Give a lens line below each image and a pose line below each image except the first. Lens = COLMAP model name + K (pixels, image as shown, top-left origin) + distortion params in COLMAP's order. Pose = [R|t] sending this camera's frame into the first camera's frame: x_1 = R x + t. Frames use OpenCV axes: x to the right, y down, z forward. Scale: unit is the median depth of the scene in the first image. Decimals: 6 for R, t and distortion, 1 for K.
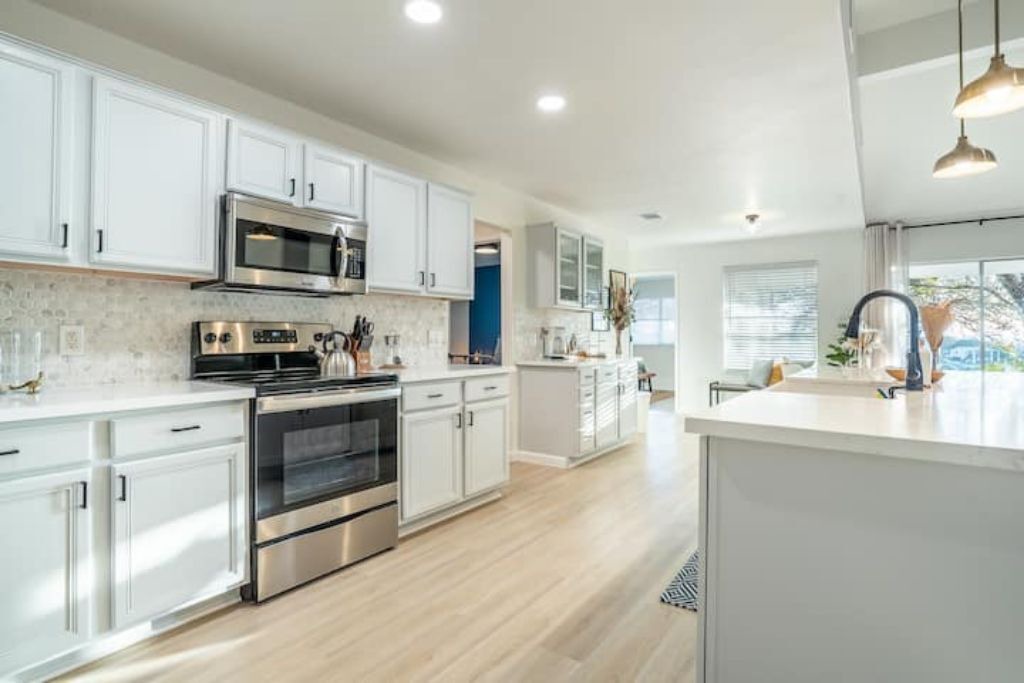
lens RADIAL K [[515.7, 0, 526.1], [0, 515.7, 327.6], [0, 0, 1]] dist [-0.024333, 0.002835]
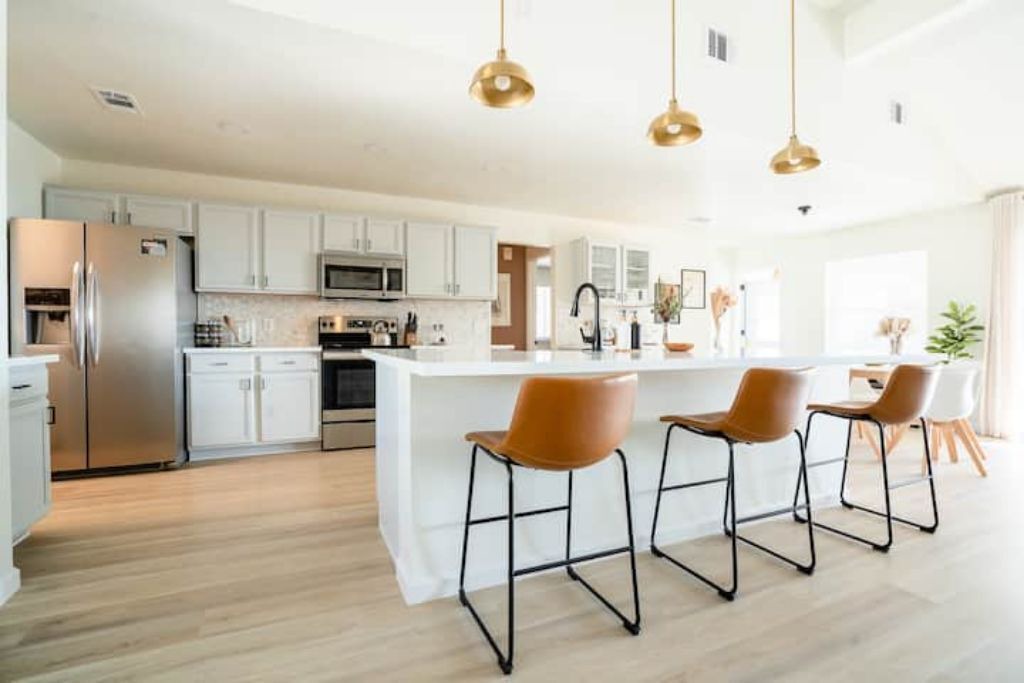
lens RADIAL K [[480.0, 0, 511.5], [0, 480.0, 342.2], [0, 0, 1]] dist [-0.029502, 0.008967]
pose [[0.861923, 0.006292, -0.507000, 0.873942], [0.006927, 0.999684, 0.024183, 0.044768], [0.506991, -0.024356, 0.861607, -0.218488]]
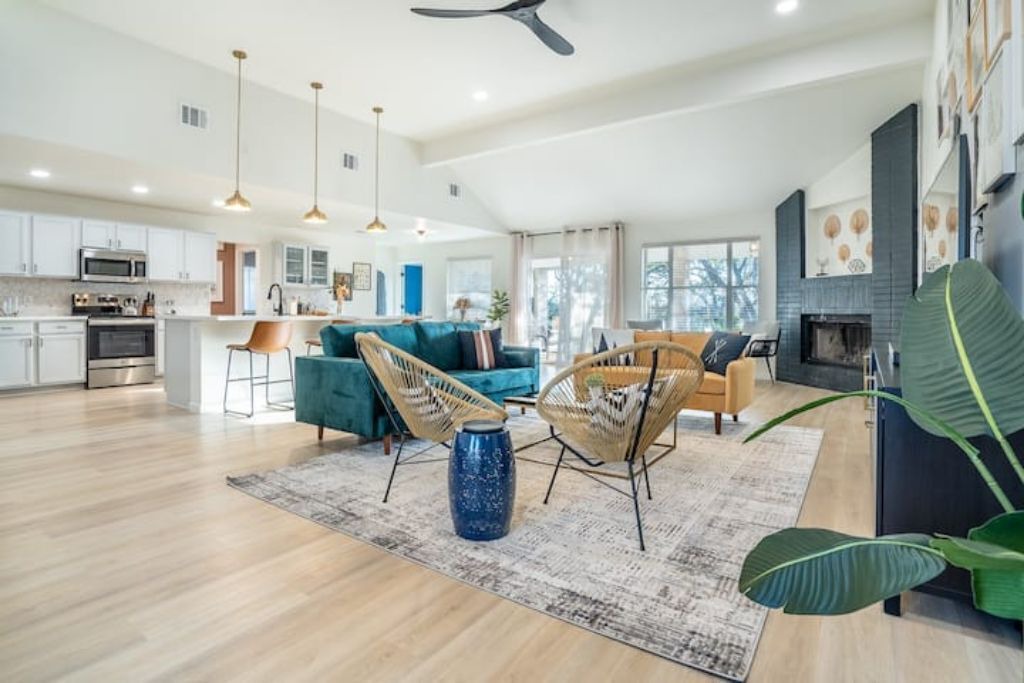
lens RADIAL K [[539.0, 0, 483.8], [0, 539.0, 310.3], [0, 0, 1]] dist [-0.022248, 0.008527]
pose [[0.999047, -0.001128, -0.043636, 1.508428], [0.001759, 0.999895, 0.014417, 0.033996], [0.043615, -0.014480, 0.998943, -1.583979]]
